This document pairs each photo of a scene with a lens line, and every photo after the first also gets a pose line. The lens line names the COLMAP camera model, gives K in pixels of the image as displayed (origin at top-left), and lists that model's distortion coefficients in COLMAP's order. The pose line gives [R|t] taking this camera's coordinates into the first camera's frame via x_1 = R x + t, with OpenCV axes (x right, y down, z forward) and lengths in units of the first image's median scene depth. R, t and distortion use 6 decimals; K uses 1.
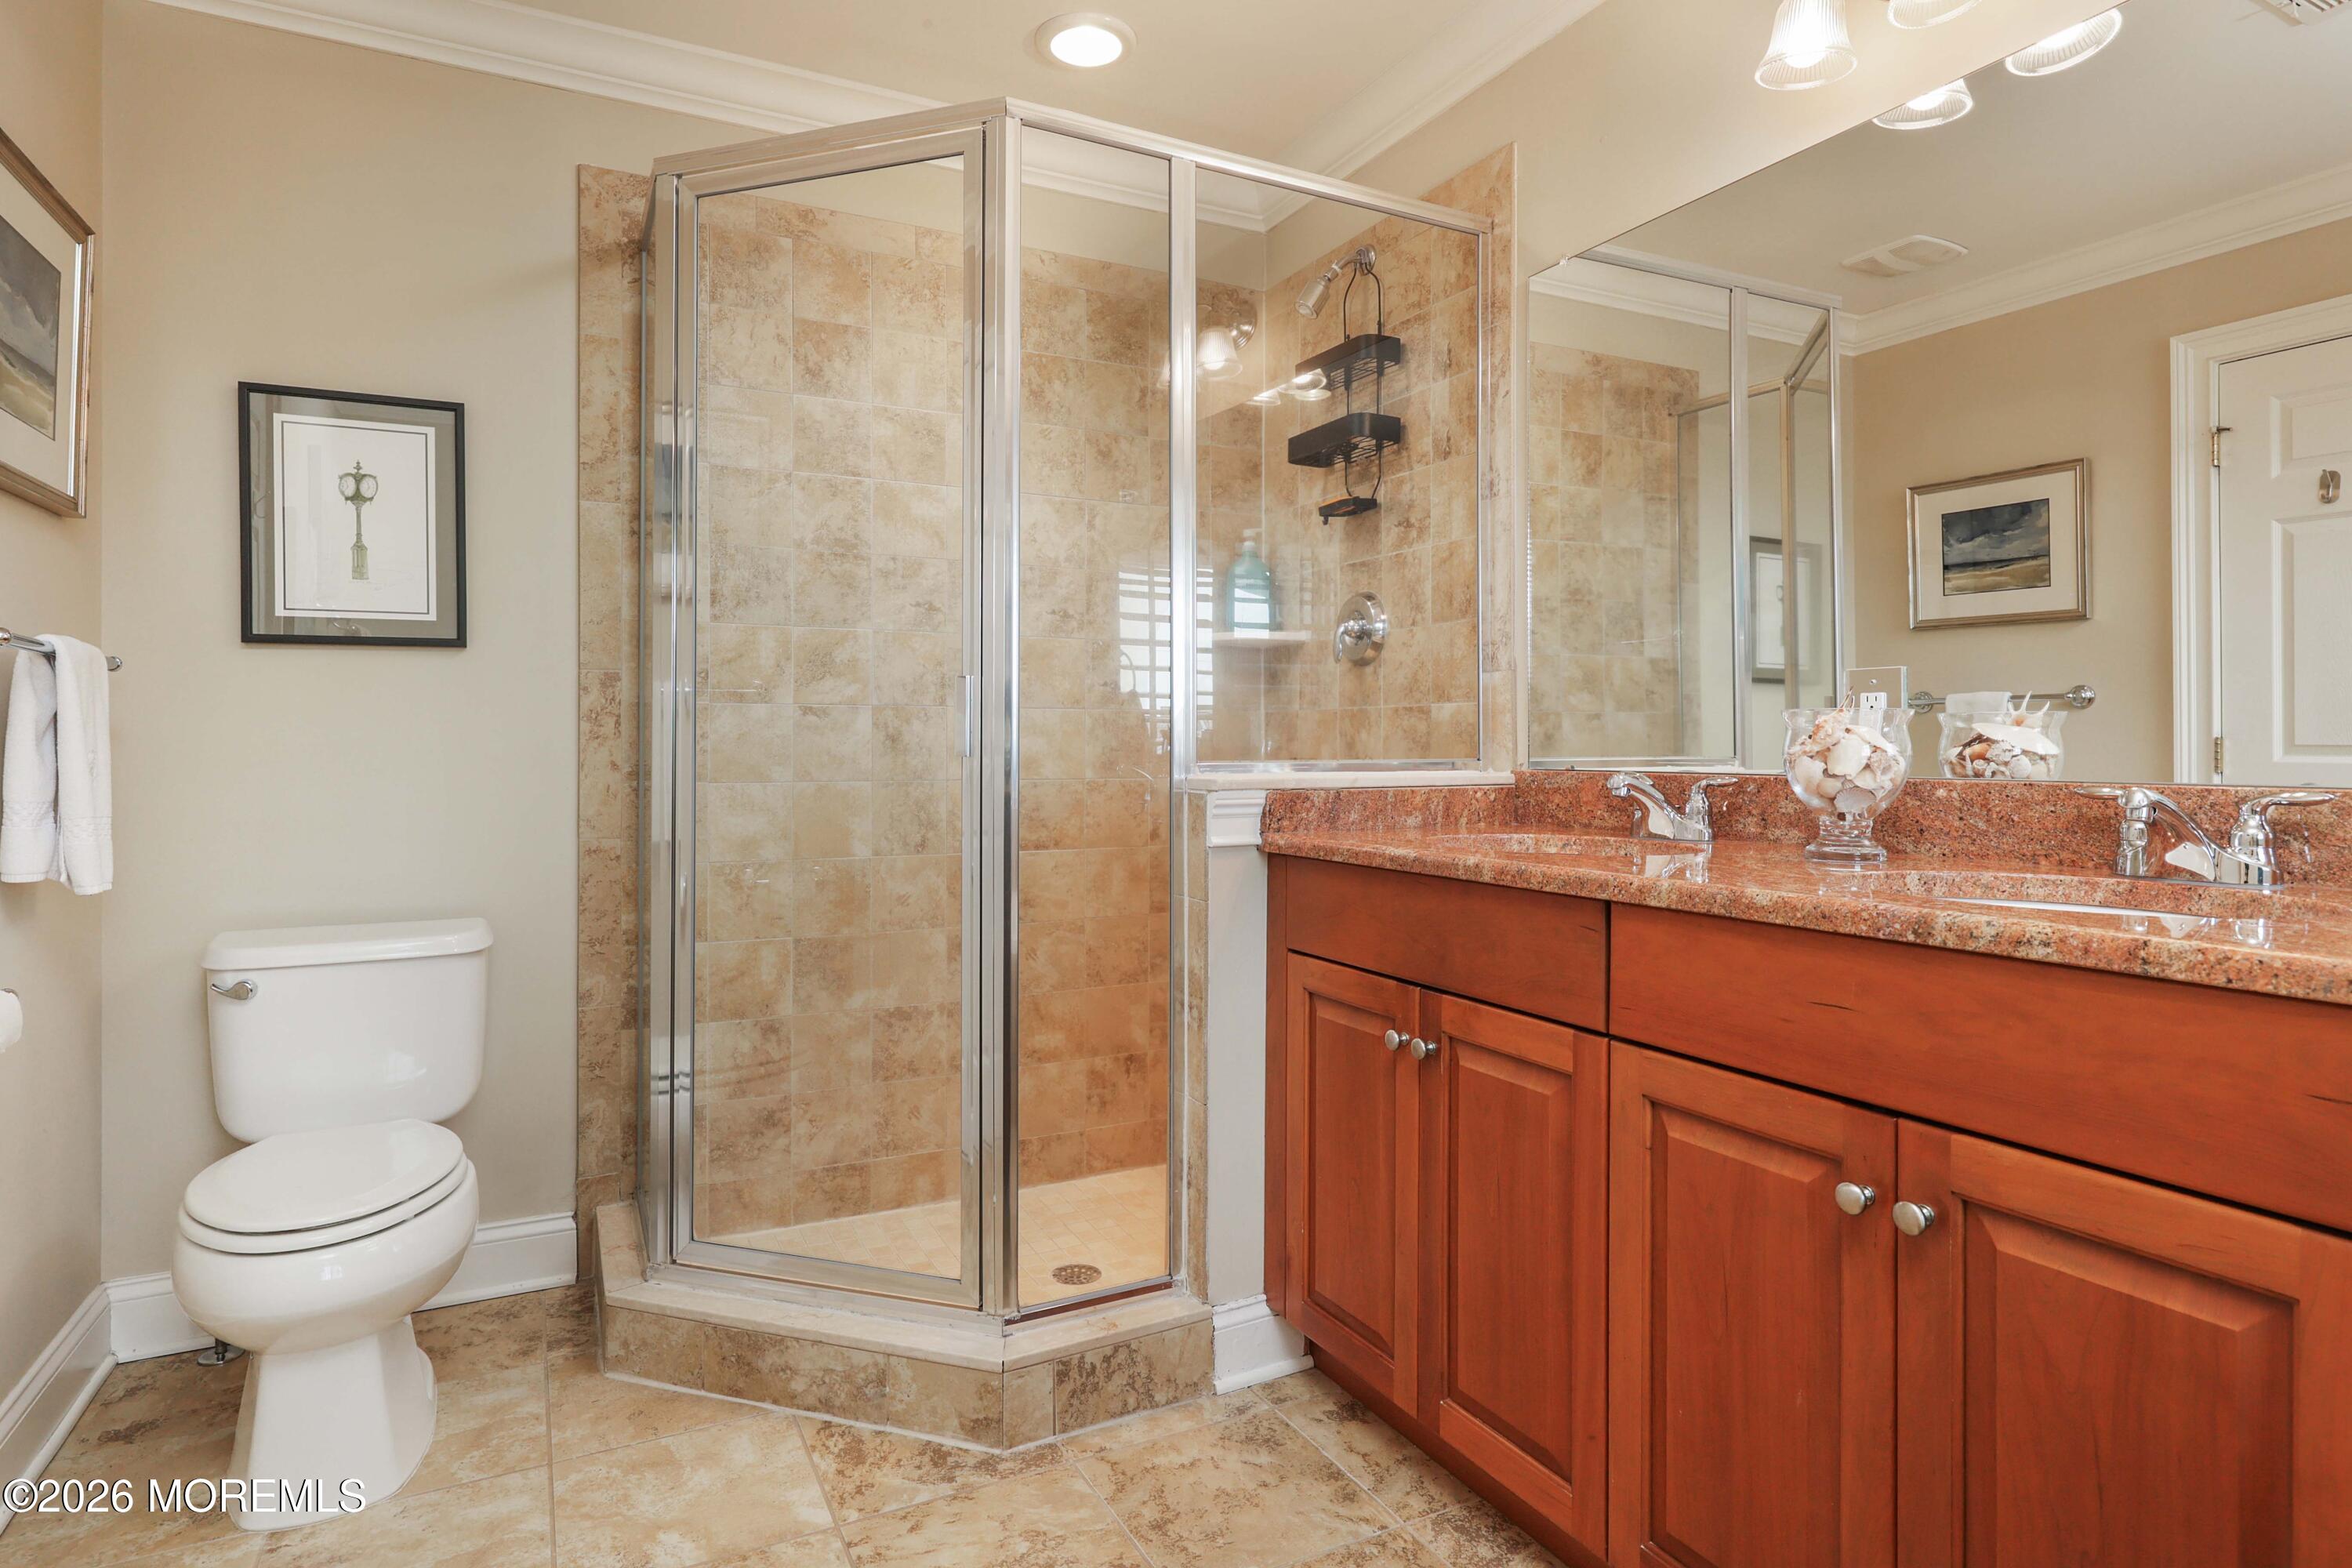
lens RADIAL K [[1272.5, 0, 1177.3], [0, 1272.5, 766.1], [0, 0, 1]] dist [0.000348, 0.000183]
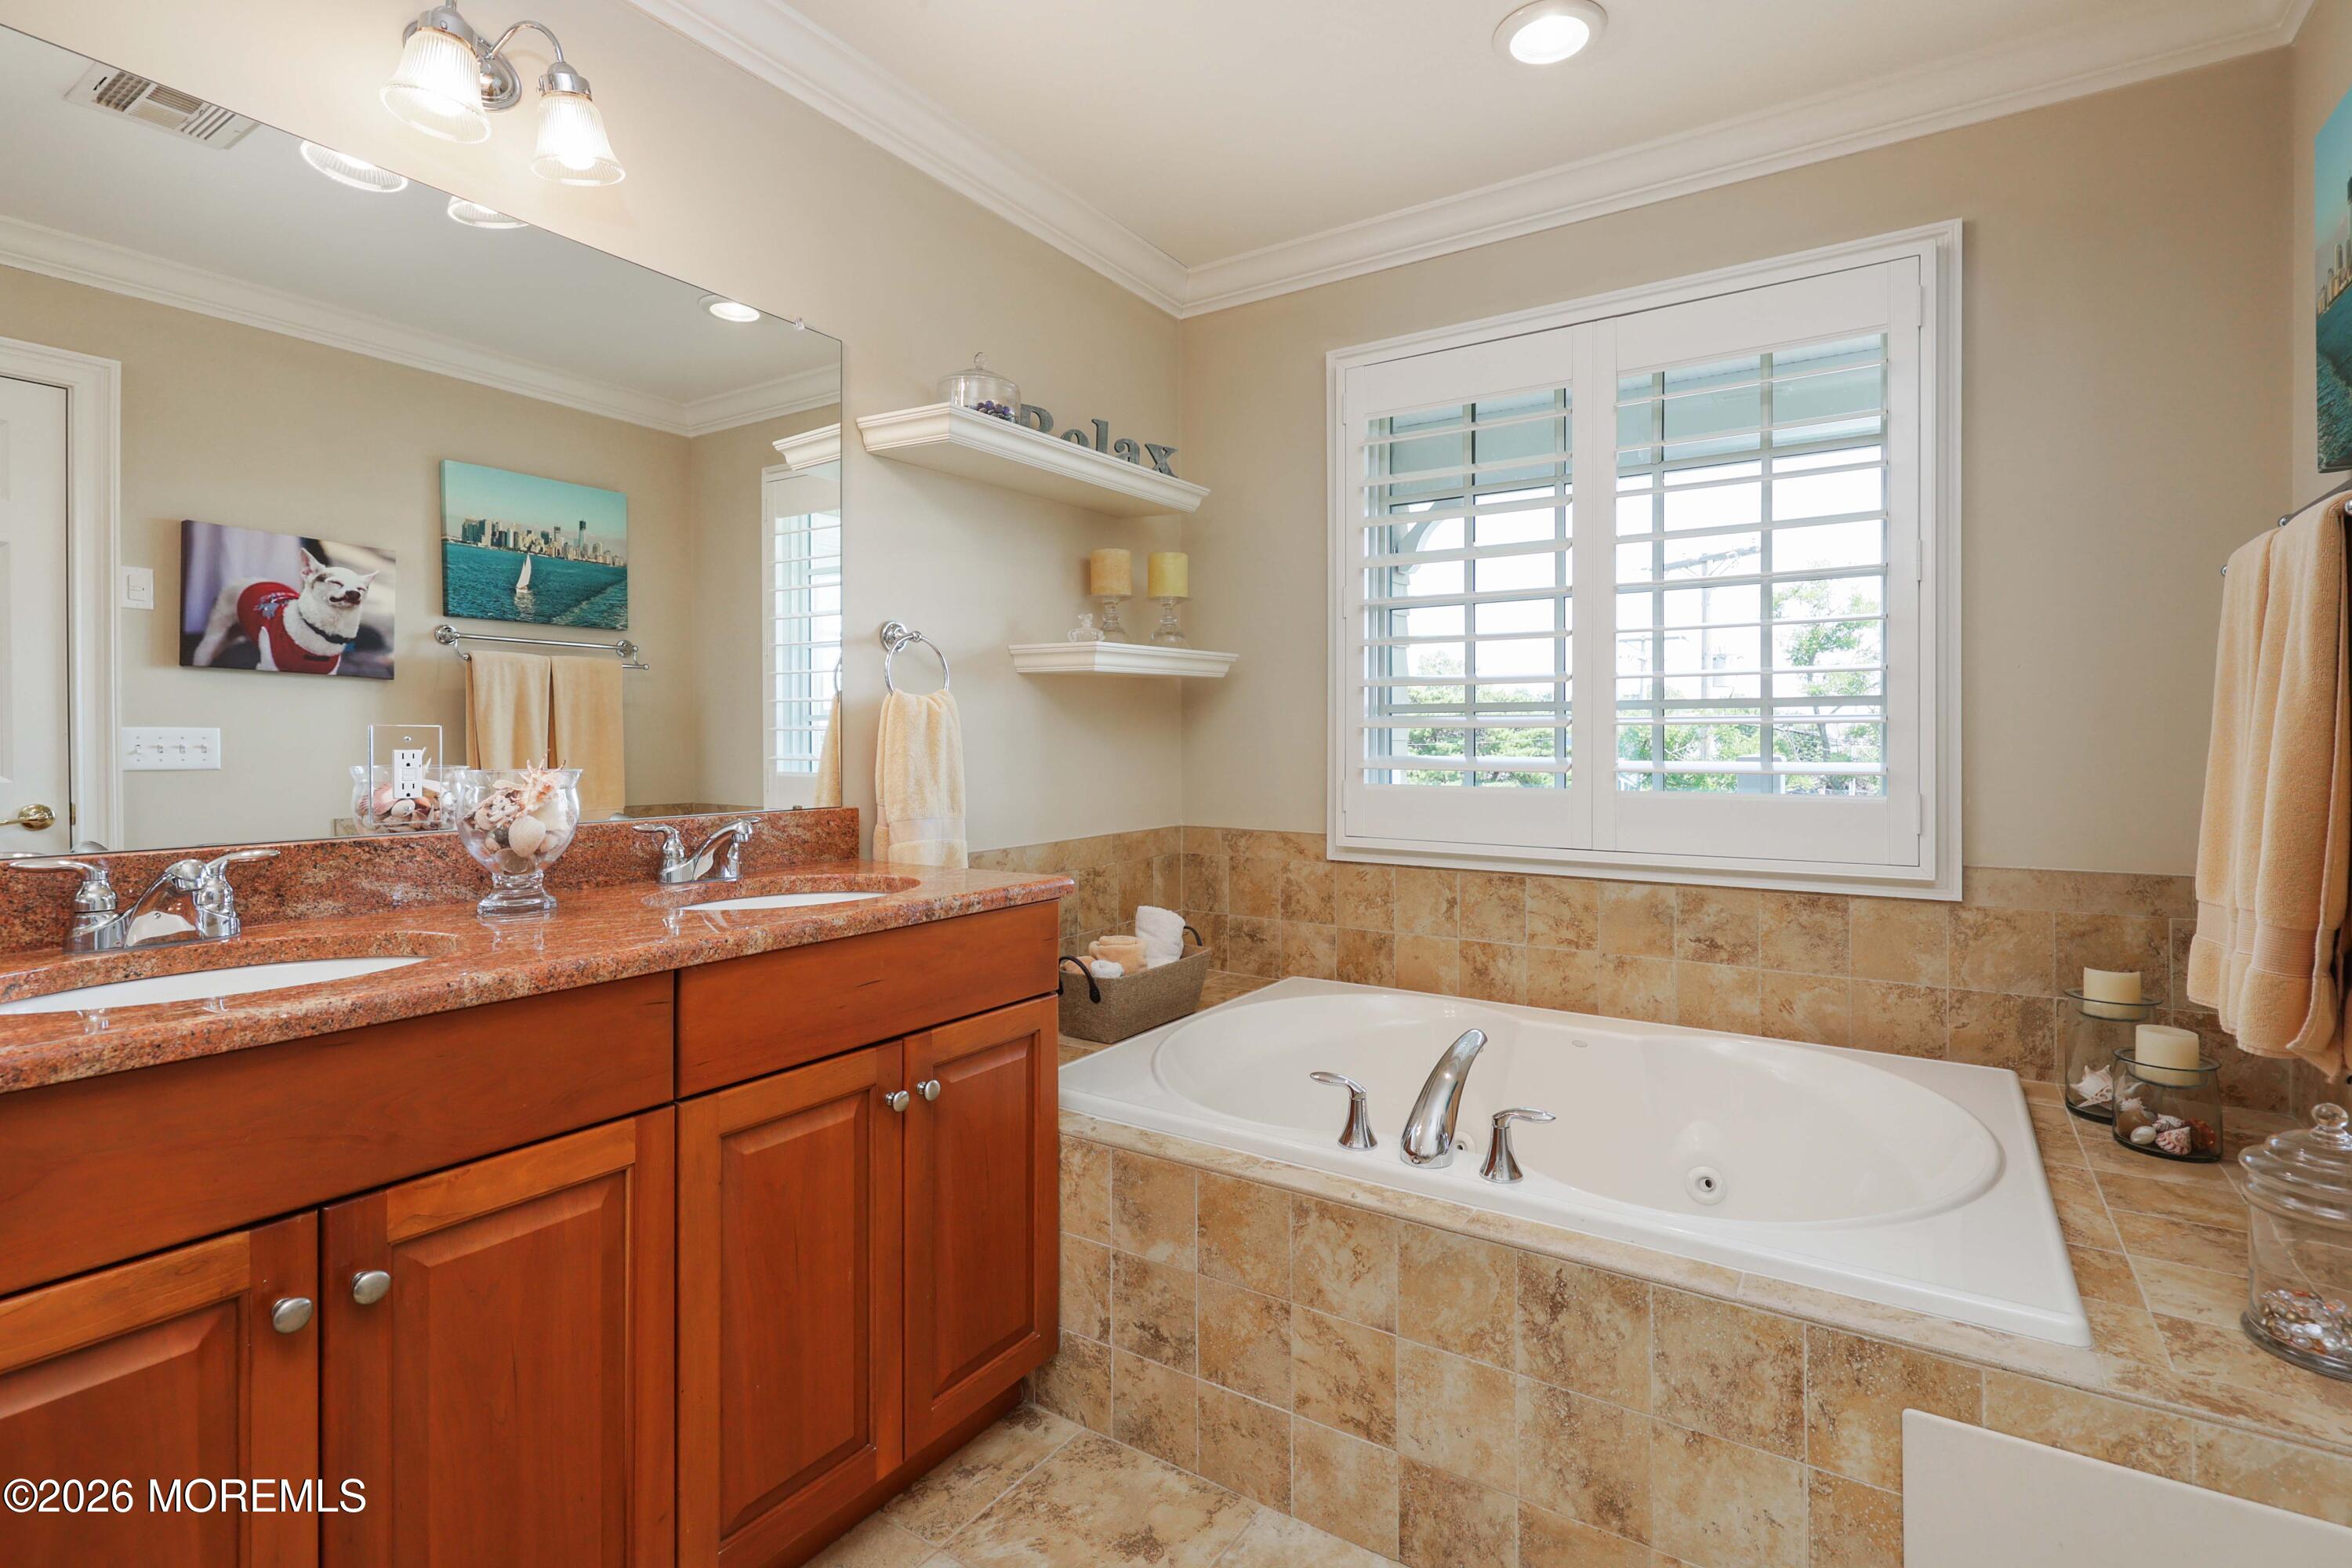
lens RADIAL K [[1109.3, 0, 1189.9], [0, 1109.3, 739.3], [0, 0, 1]] dist [0.001053, 0.000106]
pose [[-0.498181, -0.000128, 0.867073, -0.642524], [0.011979, 0.999904, 0.007030, -0.079205], [-0.866990, 0.013889, -0.498131, 1.100549]]
